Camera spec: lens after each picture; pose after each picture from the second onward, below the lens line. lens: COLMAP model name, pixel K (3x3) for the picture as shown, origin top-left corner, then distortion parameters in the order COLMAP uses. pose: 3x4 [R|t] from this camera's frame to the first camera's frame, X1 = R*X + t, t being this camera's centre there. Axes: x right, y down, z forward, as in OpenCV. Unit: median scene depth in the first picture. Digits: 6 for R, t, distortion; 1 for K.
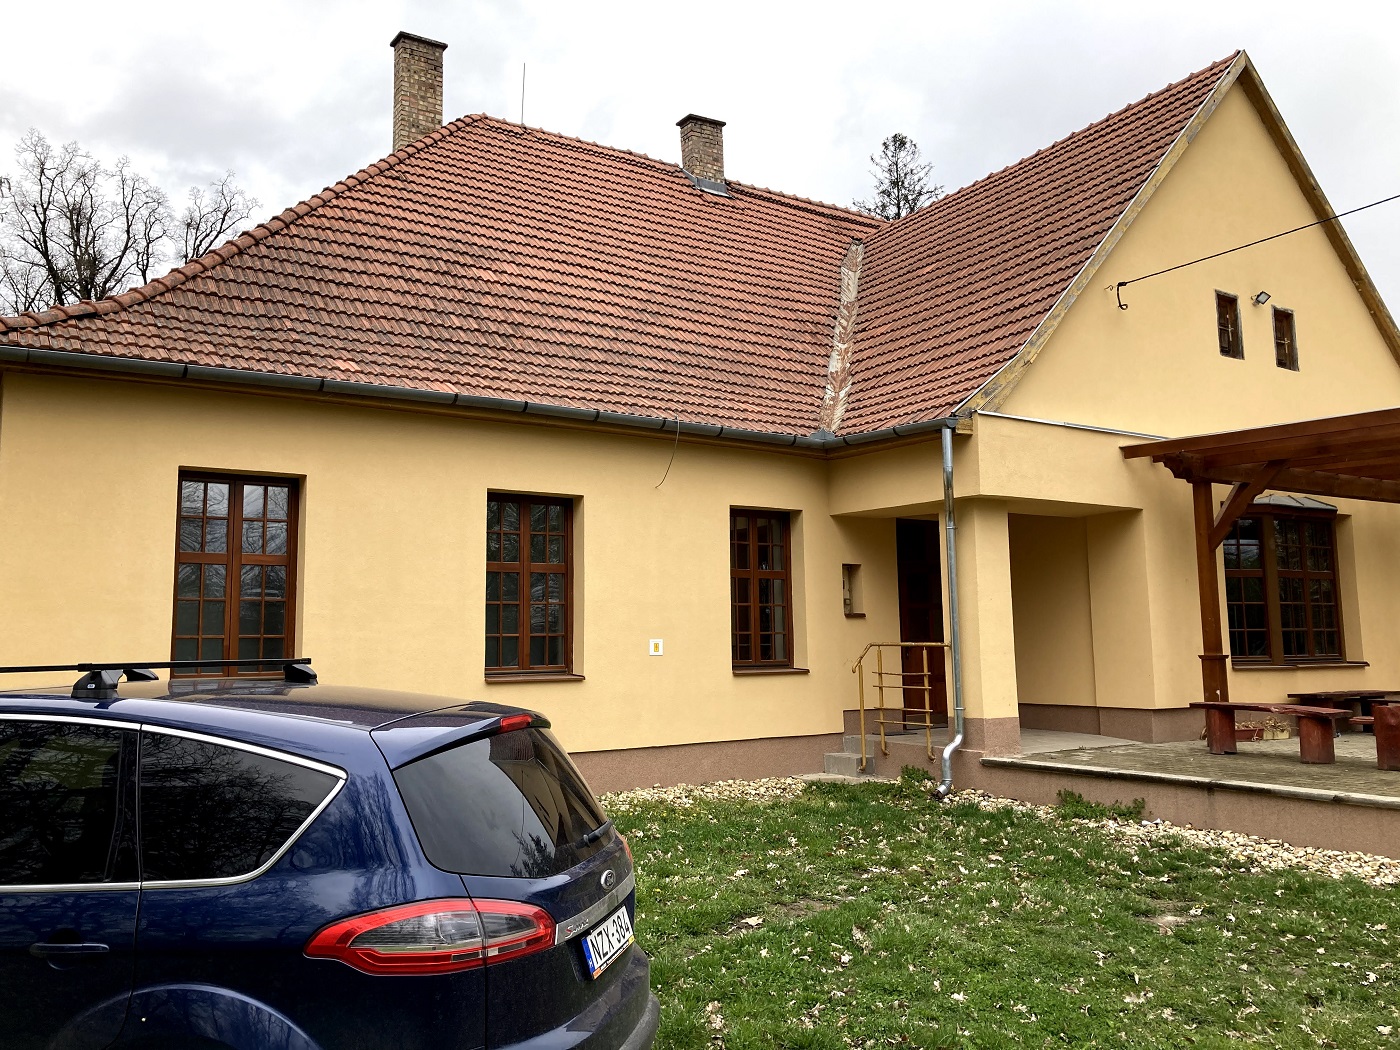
lens RADIAL K [[1079.8, 0, 679.9], [0, 1079.8, 519.3], [0, 0, 1]] dist [0.016409, -0.006908]
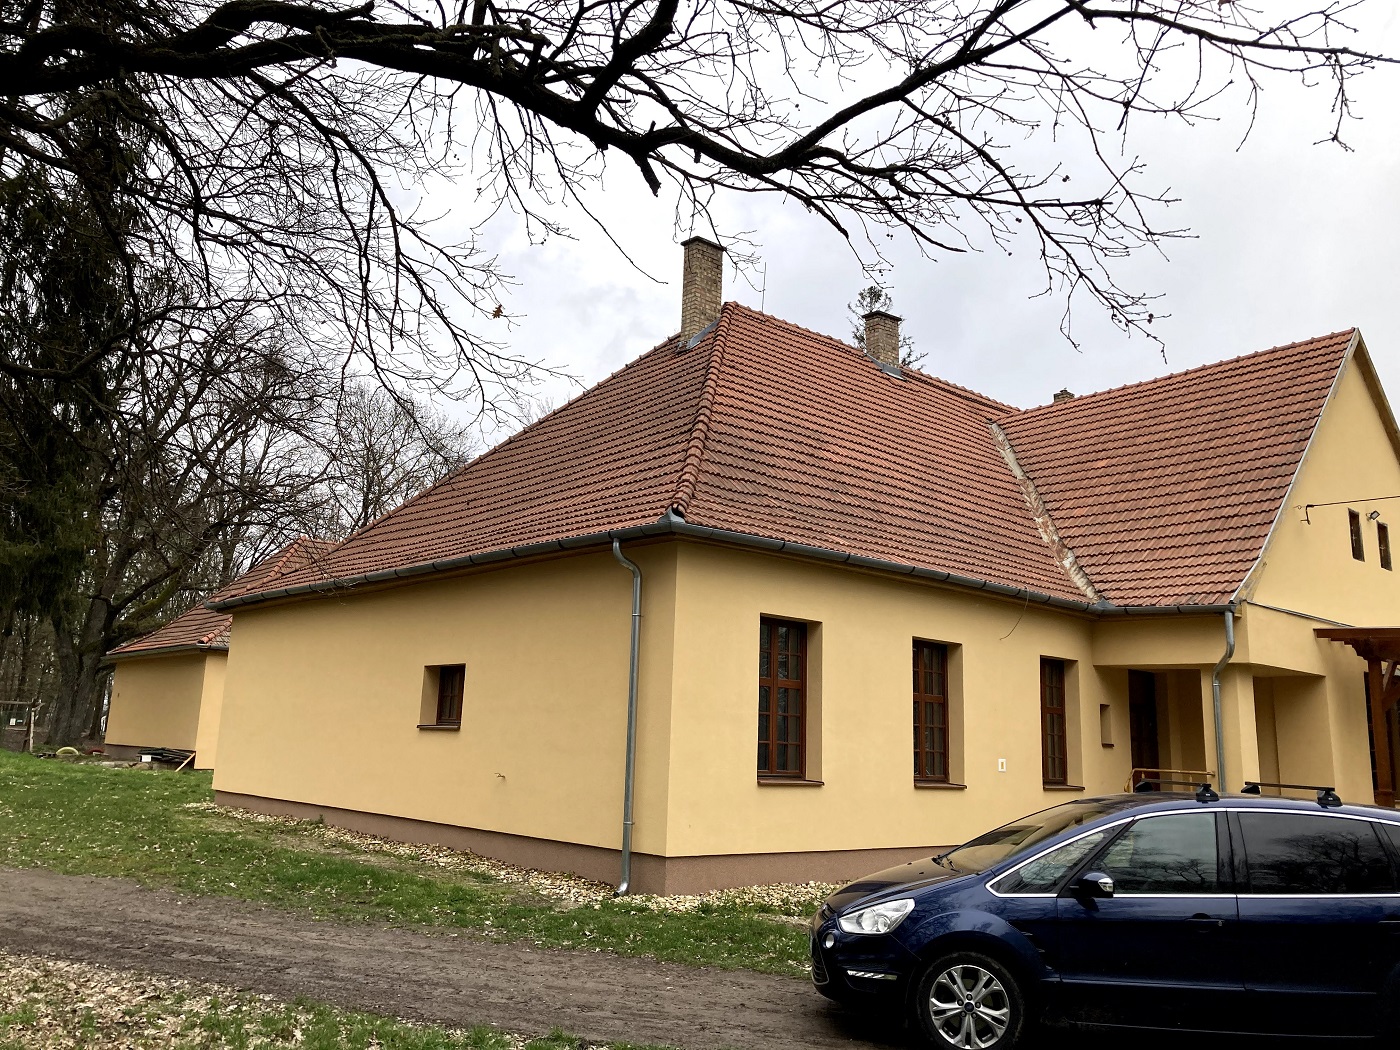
lens RADIAL K [[1079.8, 0, 679.9], [0, 1079.8, 519.3], [0, 0, 1]] dist [0.016409, -0.006908]
pose [[0.990811, 0.076209, 0.111737, -0.495692], [-0.065793, 0.993385, -0.094114, -0.022374], [-0.118170, 0.085898, 0.989271, -0.224597]]
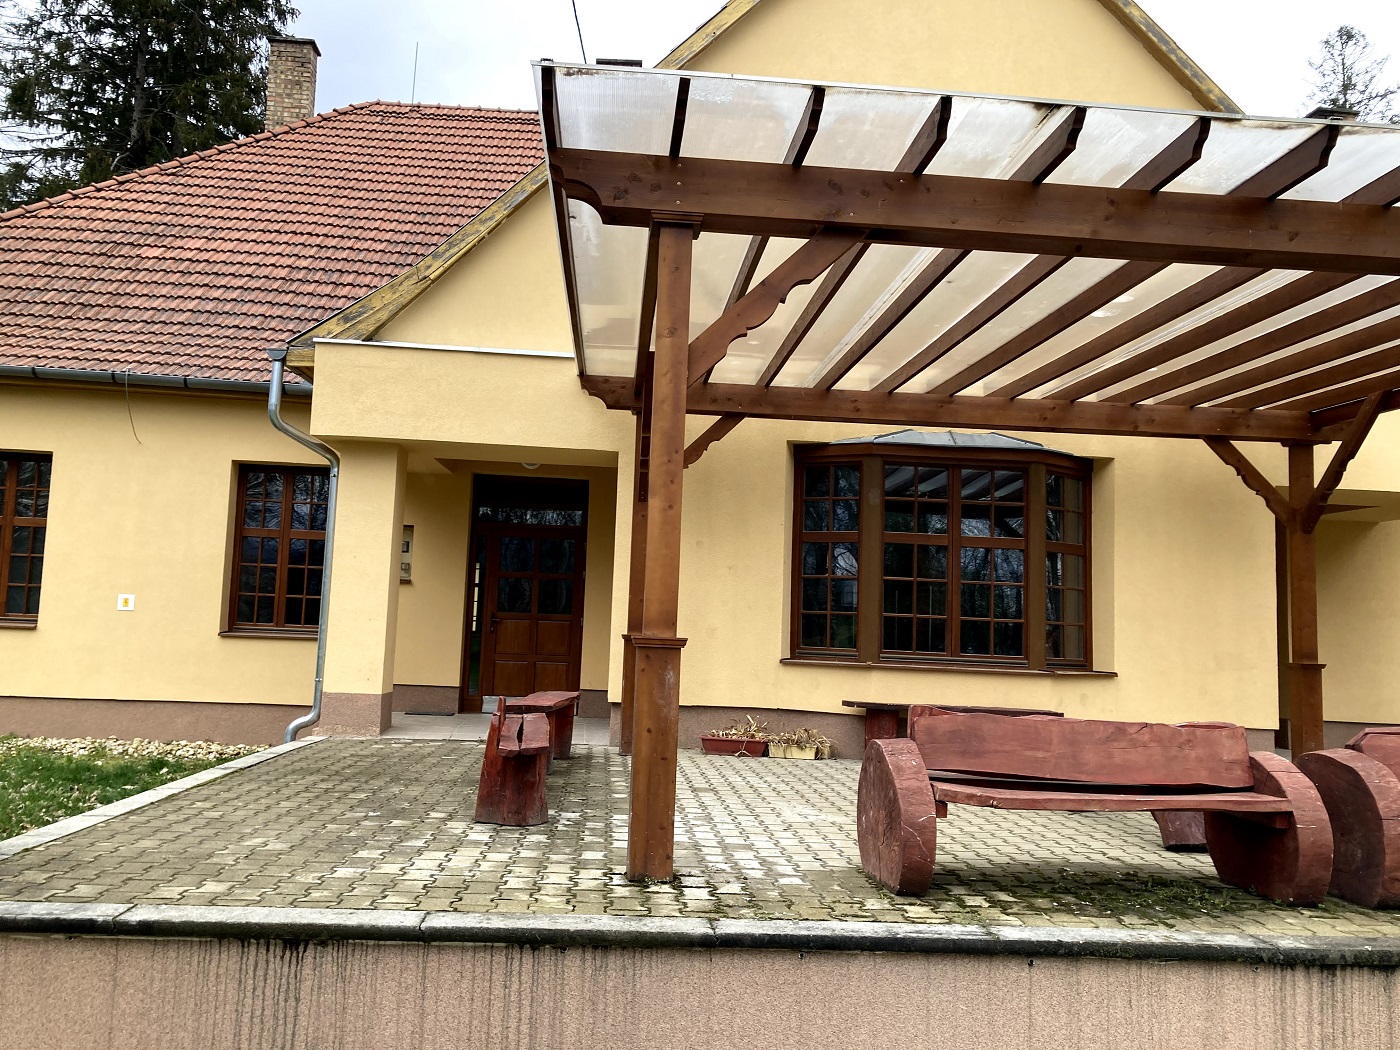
lens RADIAL K [[1025.5, 0, 698.0], [0, 1025.5, 553.2], [0, 0, 1]] dist [0.013812, 0.002178]
pose [[0.874971, 0.017800, -0.483848, 0.790109], [0.002092, 0.999176, 0.040542, 0.030341], [0.484171, -0.036485, 0.874212, 0.365302]]
